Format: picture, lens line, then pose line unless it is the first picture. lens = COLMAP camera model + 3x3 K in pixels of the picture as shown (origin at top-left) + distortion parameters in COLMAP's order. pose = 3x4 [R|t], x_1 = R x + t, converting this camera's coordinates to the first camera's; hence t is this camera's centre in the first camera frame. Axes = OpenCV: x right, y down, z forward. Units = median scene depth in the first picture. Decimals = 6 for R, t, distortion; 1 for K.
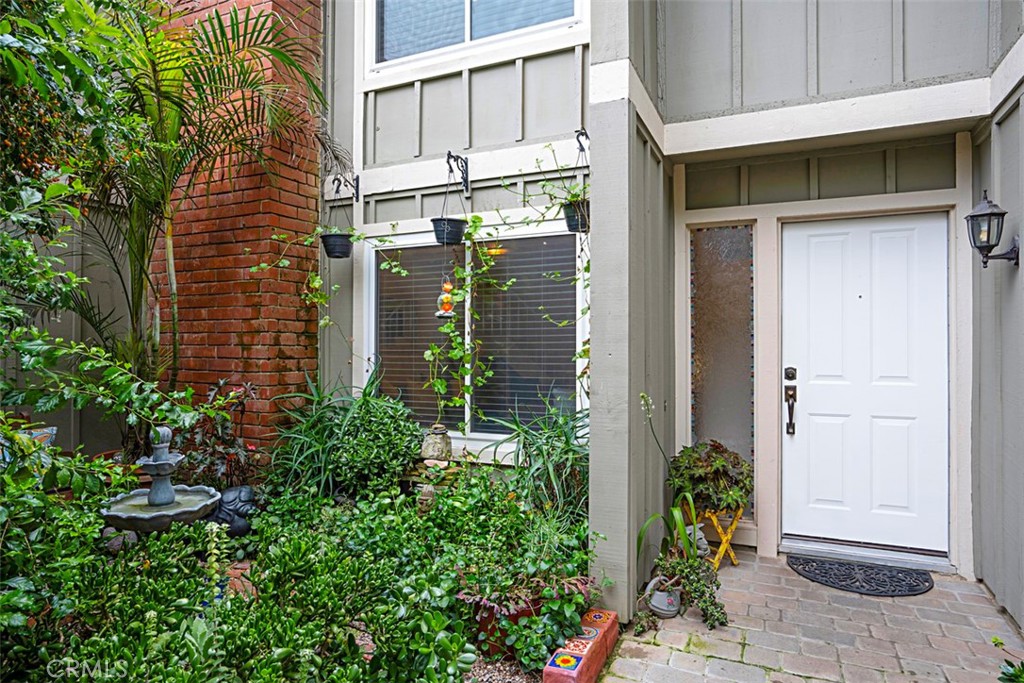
lens RADIAL K [[622.3, 0, 515.1], [0, 622.3, 345.3], [0, 0, 1]] dist [0.002393, 0.004987]
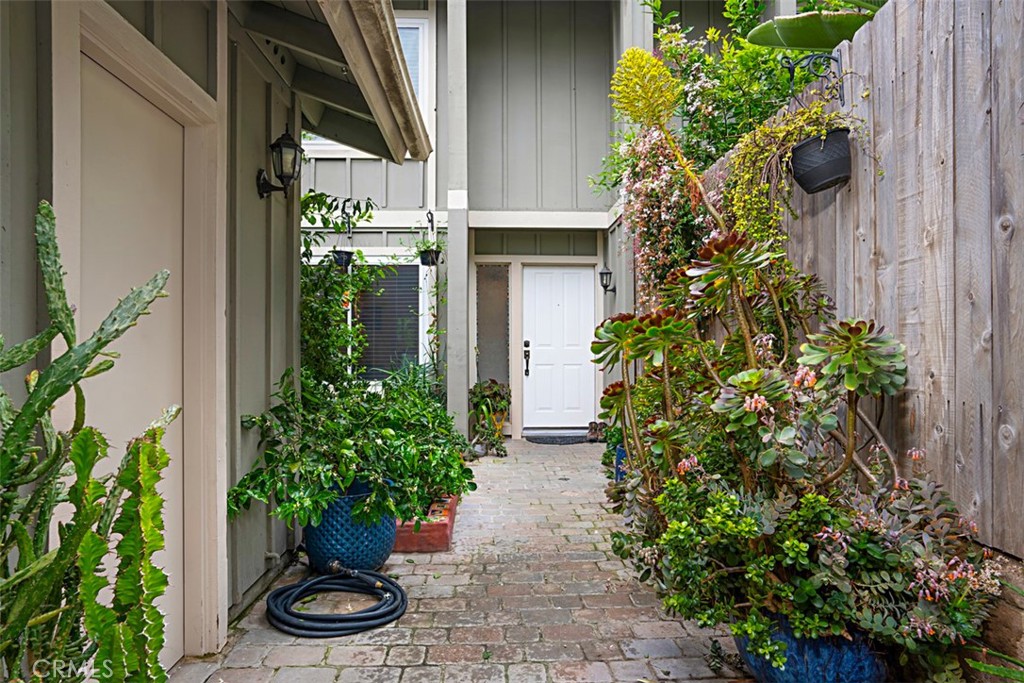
lens RADIAL K [[622.3, 0, 512.0], [0, 622.3, 343.6], [0, 0, 1]] dist [0.002393, 0.004987]
pose [[0.897049, 0.001023, 0.441929, -0.460461], [0.002782, 0.999964, -0.007962, 0.062113], [-0.441922, 0.008372, 0.897015, -0.721838]]
